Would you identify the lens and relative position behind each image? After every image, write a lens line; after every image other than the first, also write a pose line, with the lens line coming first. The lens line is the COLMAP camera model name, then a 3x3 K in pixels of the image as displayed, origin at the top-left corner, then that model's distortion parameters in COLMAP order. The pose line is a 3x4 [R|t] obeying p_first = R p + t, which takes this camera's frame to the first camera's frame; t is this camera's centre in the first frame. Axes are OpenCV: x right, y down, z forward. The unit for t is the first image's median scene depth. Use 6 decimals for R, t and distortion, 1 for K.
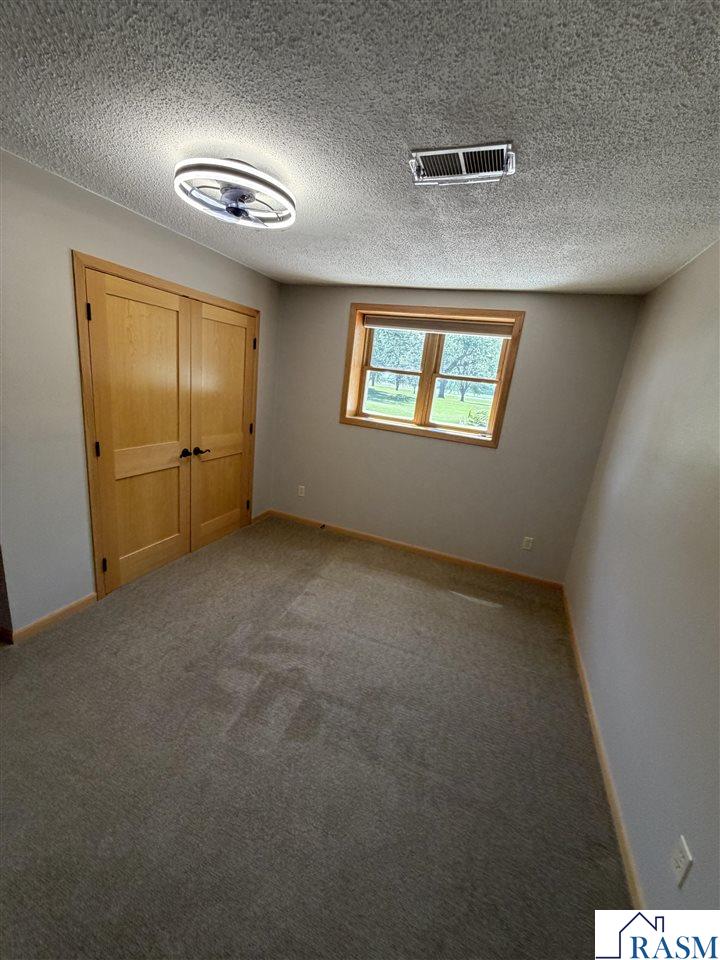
lens RADIAL K [[383.2, 0, 357.3], [0, 383.2, 475.4], [0, 0, 1]] dist [0.002571, 0.000177]
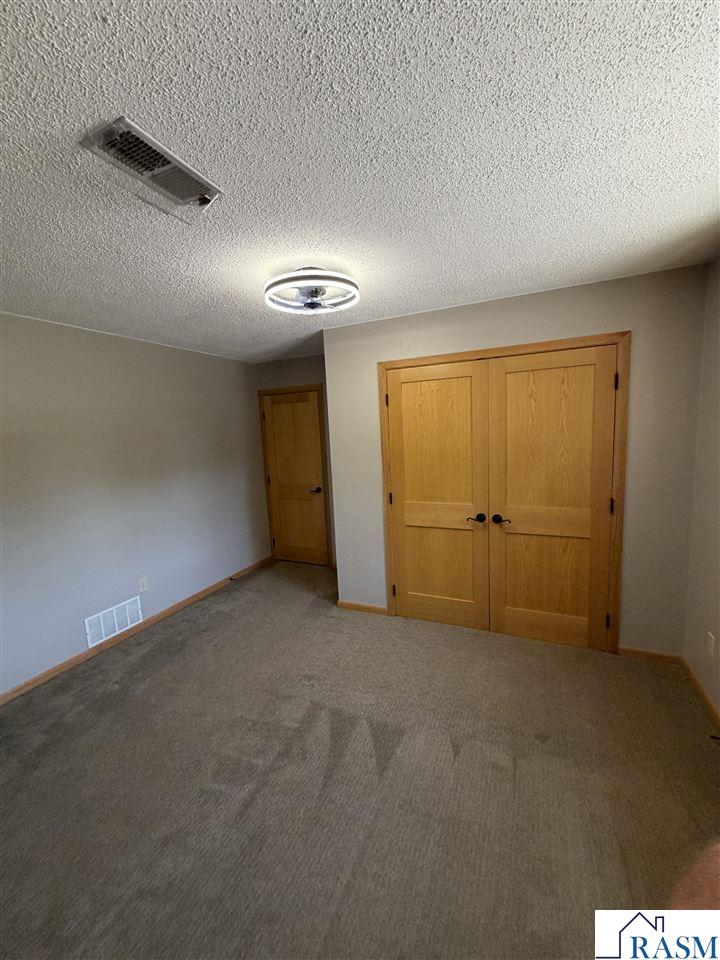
lens RADIAL K [[383.2, 0, 357.3], [0, 383.2, 475.4], [0, 0, 1]] dist [0.002571, 0.000177]
pose [[-0.049404, 0.020285, -0.998573, 0.502980], [-0.208224, 0.977616, 0.030161, -0.125351], [0.976833, 0.209417, -0.044075, 0.720109]]
